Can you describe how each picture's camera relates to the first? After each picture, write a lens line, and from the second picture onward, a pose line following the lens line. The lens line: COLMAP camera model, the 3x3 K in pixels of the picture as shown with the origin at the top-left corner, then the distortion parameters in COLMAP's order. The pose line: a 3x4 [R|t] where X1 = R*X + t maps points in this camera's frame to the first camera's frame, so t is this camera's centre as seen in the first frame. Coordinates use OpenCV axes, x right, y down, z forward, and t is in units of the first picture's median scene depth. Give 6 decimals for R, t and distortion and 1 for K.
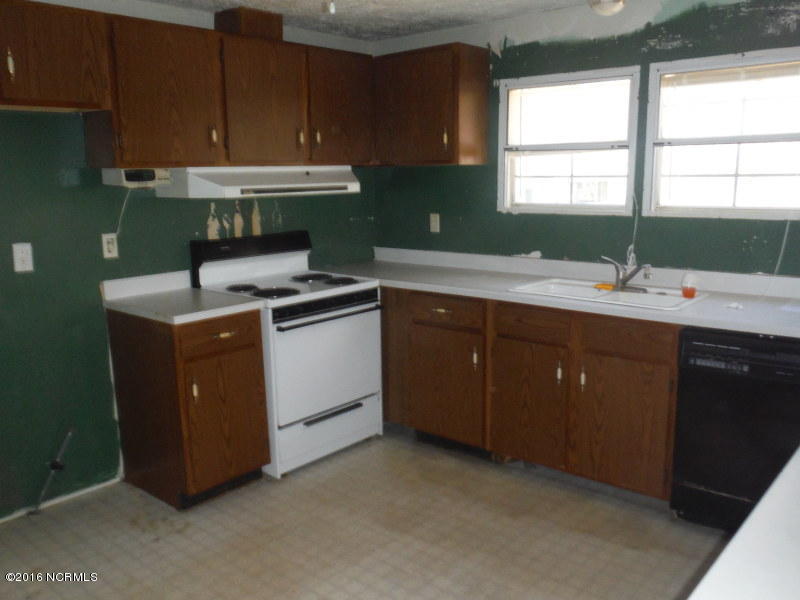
lens RADIAL K [[698.1, 0, 399.8], [0, 698.1, 311.0], [0, 0, 1]] dist [-0.002058, -0.001000]
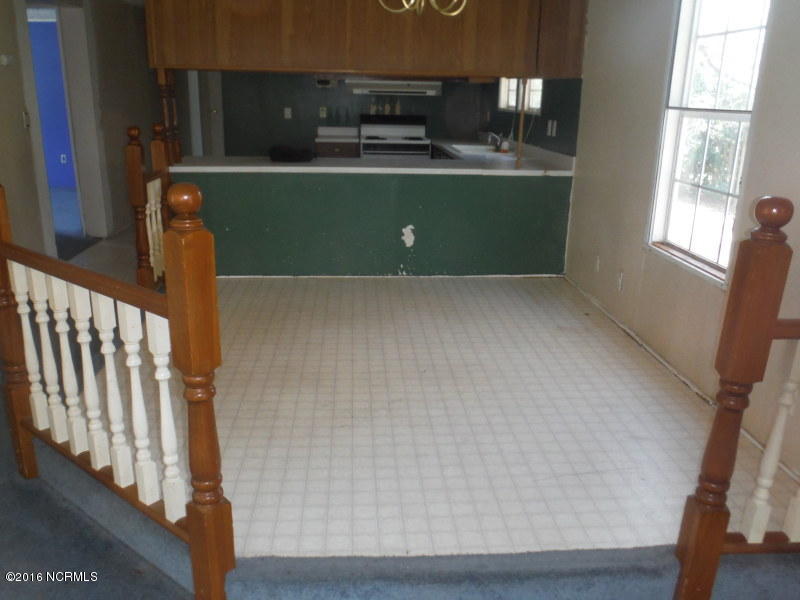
lens RADIAL K [[698.1, 0, 399.8], [0, 698.1, 311.0], [0, 0, 1]] dist [-0.002058, -0.001000]
pose [[0.705091, 0.239559, -0.667426, 1.368032], [-0.167397, 0.970837, 0.171618, 0.102599], [0.689075, -0.009281, 0.724631, -0.519216]]
